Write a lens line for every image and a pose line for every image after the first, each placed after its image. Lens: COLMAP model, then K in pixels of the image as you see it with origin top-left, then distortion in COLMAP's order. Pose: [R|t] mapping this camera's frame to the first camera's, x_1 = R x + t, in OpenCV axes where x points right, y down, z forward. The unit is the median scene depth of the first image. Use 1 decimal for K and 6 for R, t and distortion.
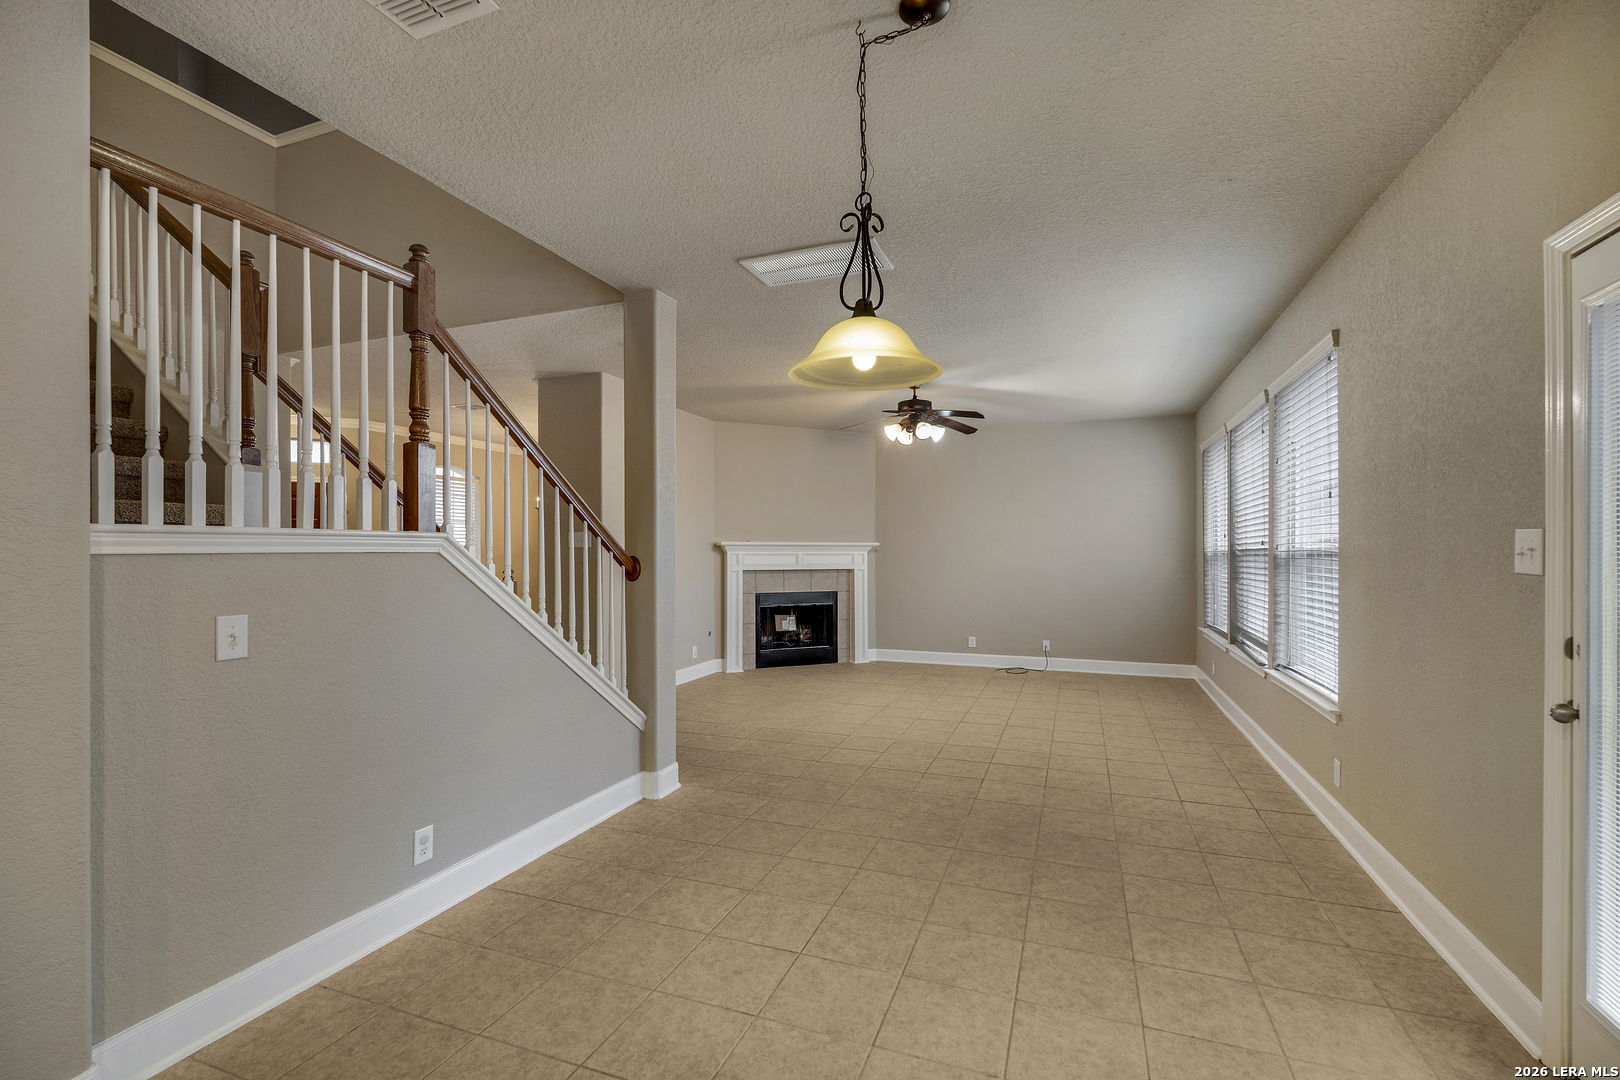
lens RADIAL K [[723.8, 0, 816.4], [0, 723.8, 543.4], [0, 0, 1]] dist [-0.000795, 0.000050]
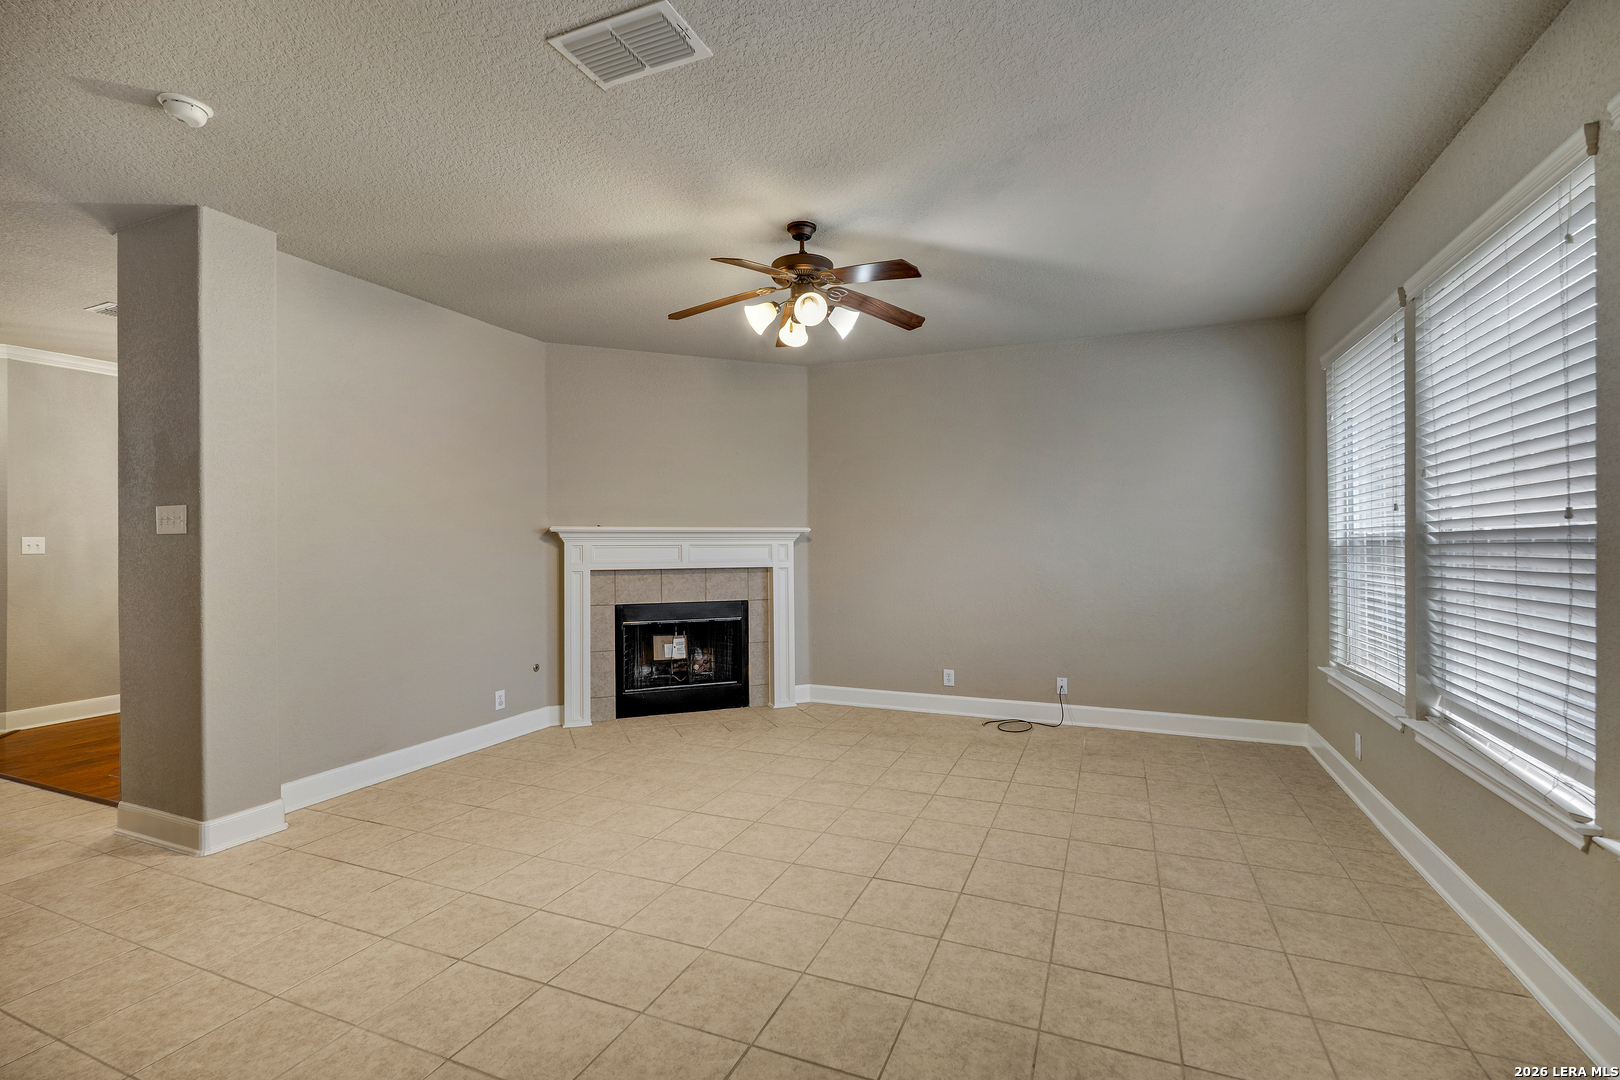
lens RADIAL K [[735.5, 0, 810.0], [0, 735.5, 540.0], [0, 0, 1]] dist [-0.003049, -0.000102]
pose [[0.998956, -0.004770, -0.045443, 0.128309], [0.005126, 0.999957, 0.007726, 0.005780], [0.045404, -0.007950, 0.998937, 0.349288]]
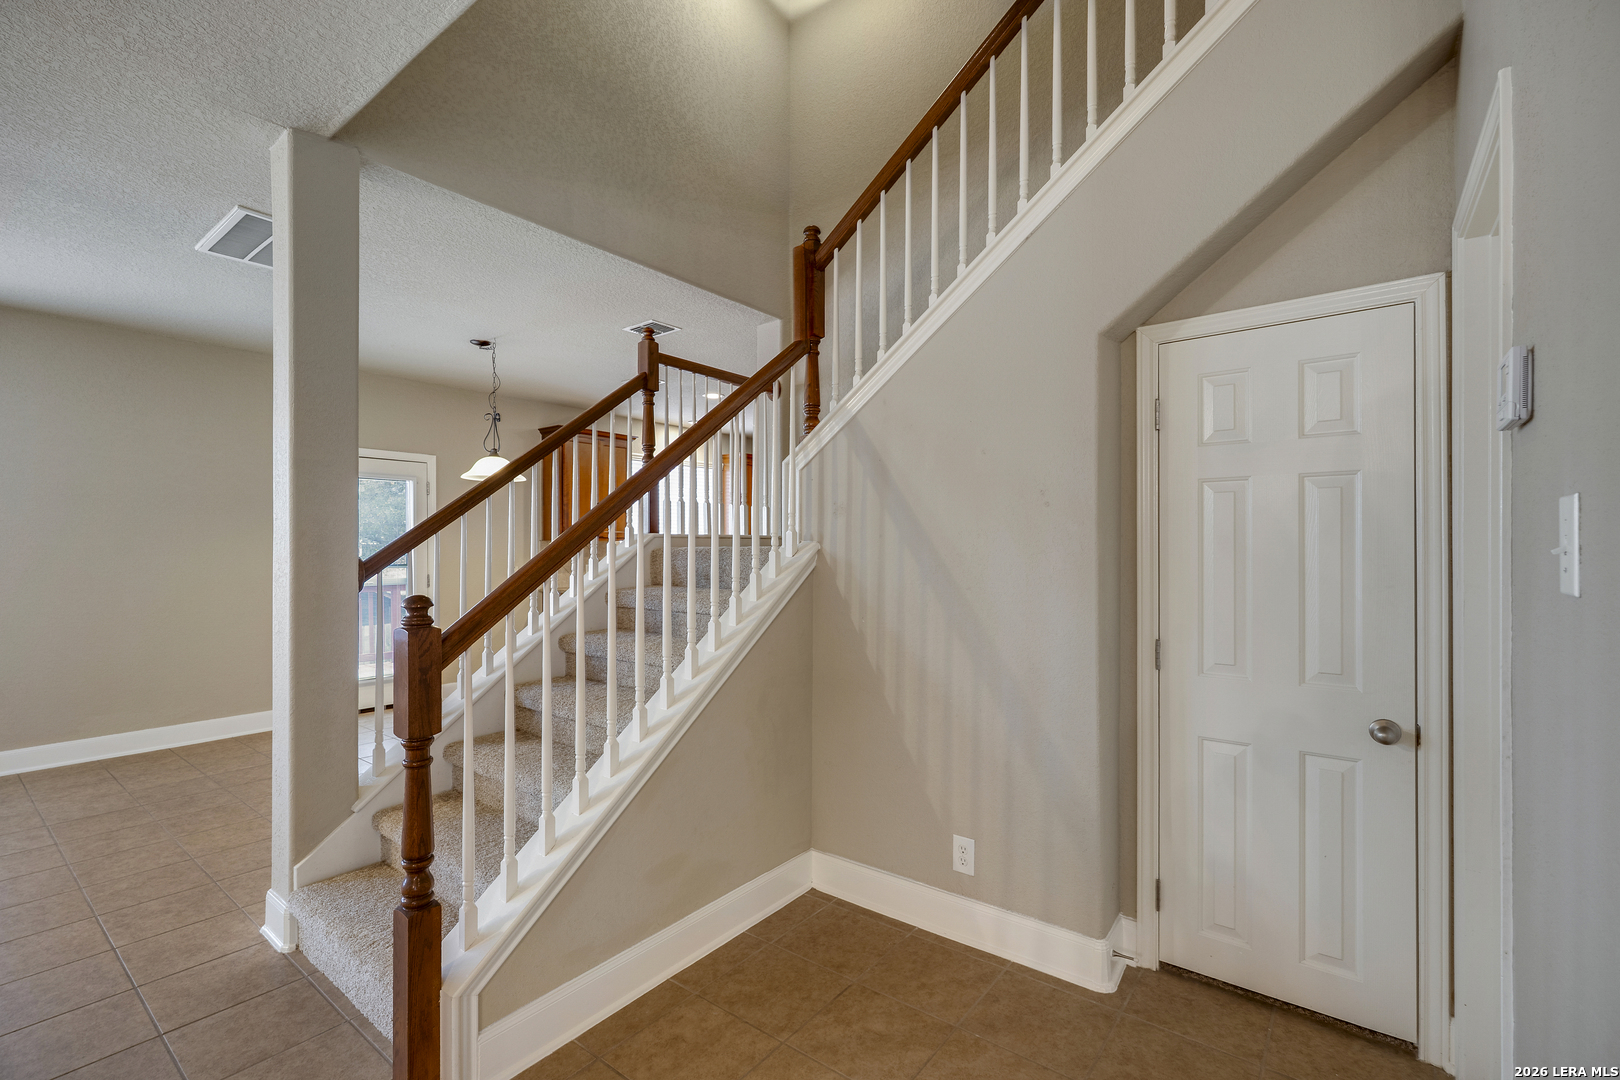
lens RADIAL K [[707.7, 0, 783.2], [0, 707.7, 545.7], [0, 0, 1]] dist [0.000618, 0.000227]
pose [[-0.949008, 0.005075, 0.315213, -0.419311], [0.000524, 0.999894, -0.014520, 0.008060], [-0.315253, -0.013614, -0.948910, 0.750994]]
